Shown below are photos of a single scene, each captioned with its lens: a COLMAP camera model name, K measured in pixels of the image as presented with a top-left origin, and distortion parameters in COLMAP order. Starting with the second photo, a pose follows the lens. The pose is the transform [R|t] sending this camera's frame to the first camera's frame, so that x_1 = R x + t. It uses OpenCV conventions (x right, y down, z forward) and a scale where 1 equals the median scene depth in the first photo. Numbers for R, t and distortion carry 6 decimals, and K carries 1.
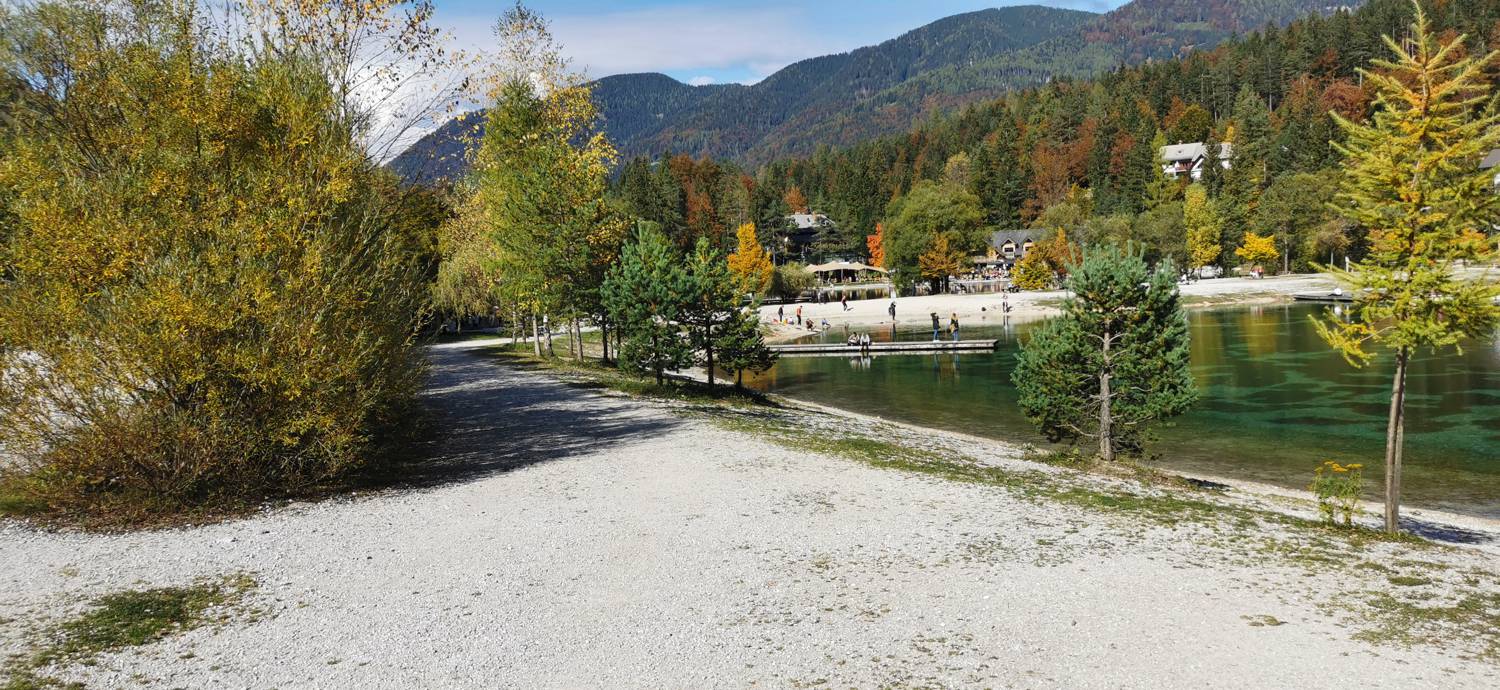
lens RADIAL K [[1152.4, 0, 752.5], [0, 1152.4, 350.0], [0, 0, 1]] dist [0.062244, -0.064357]
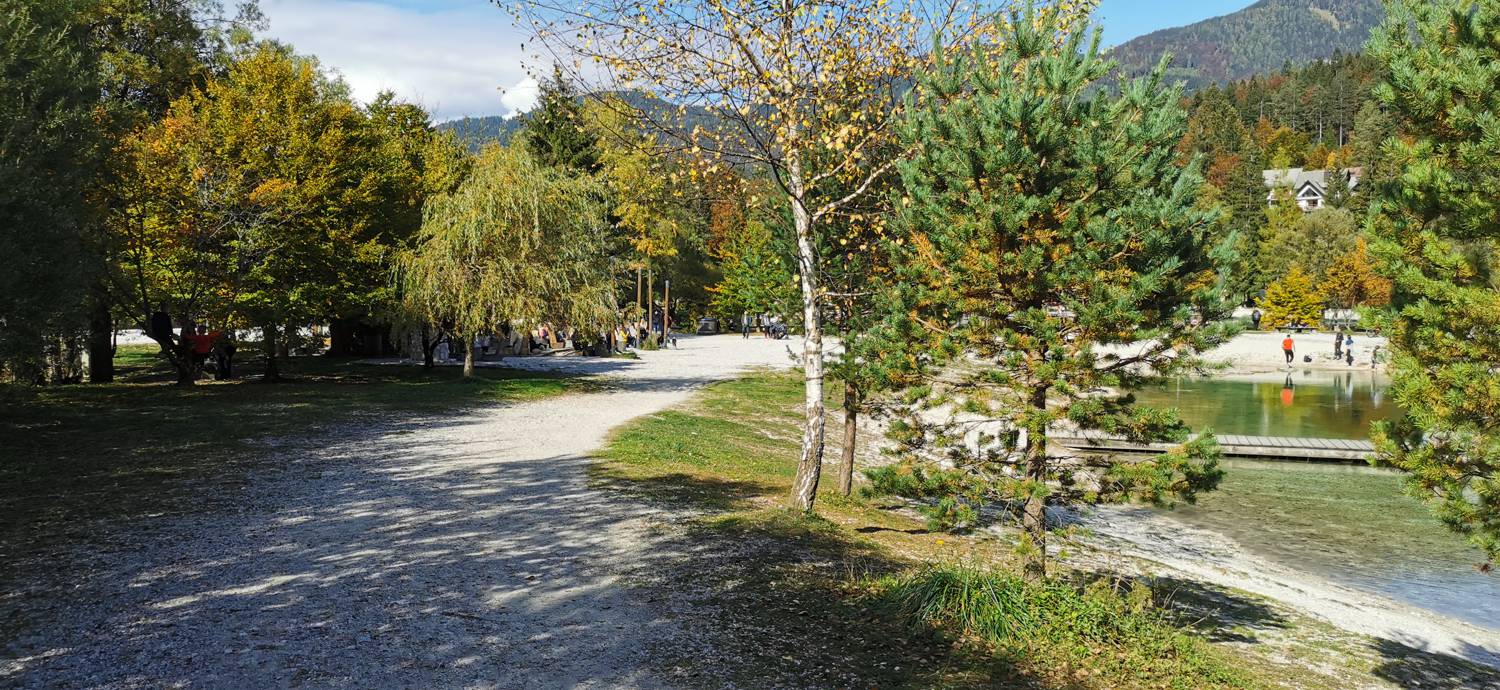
lens RADIAL K [[1152.4, 0, 752.5], [0, 1152.4, 350.0], [0, 0, 1]] dist [0.062244, -0.064357]
pose [[0.998593, 0.047878, 0.022784, -0.035354], [-0.047408, 0.998661, -0.020709, -0.004241], [-0.023745, 0.019600, 0.999526, 0.128111]]
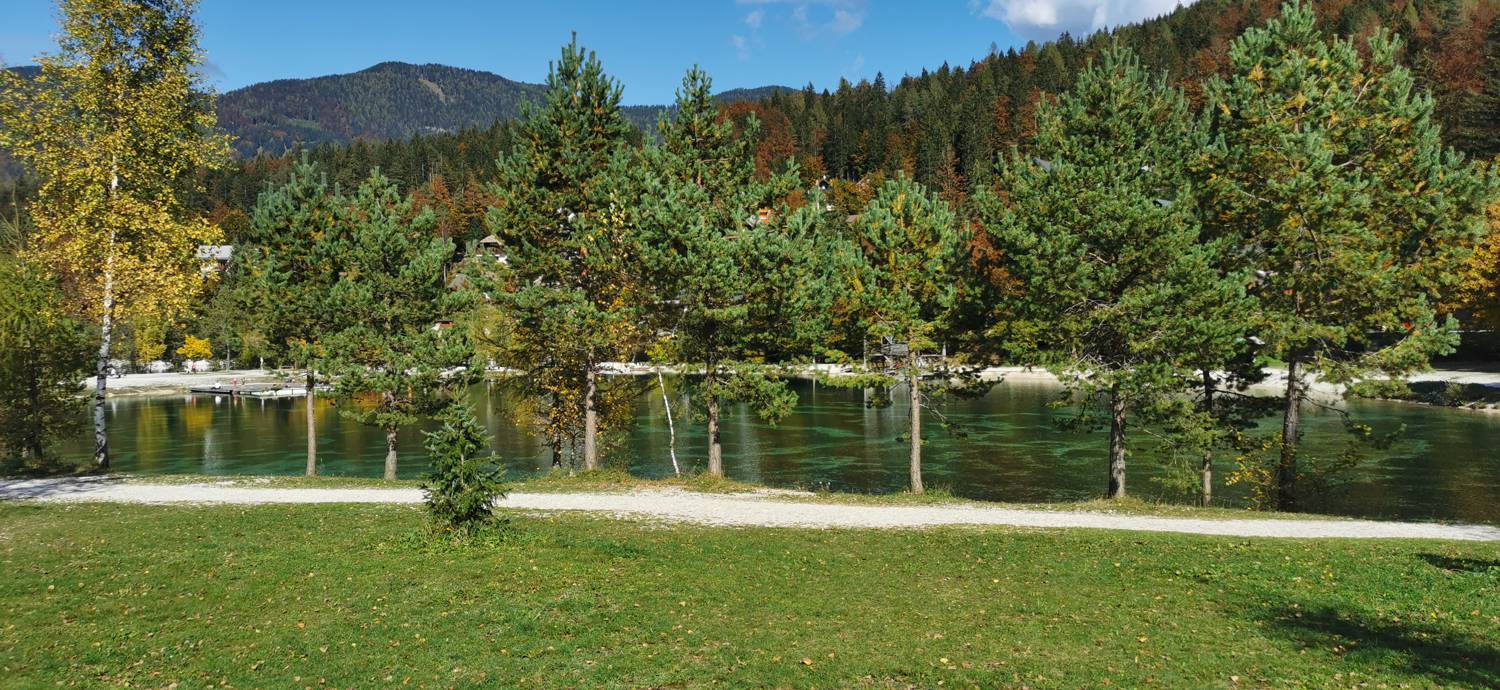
lens RADIAL K [[1152.4, 0, 752.5], [0, 1152.4, 350.0], [0, 0, 1]] dist [0.062244, -0.064357]
pose [[0.753386, 0.028506, 0.656961, 0.063866], [0.021352, 0.997473, -0.067767, 0.007504], [-0.657232, 0.065082, 0.750873, -0.247447]]
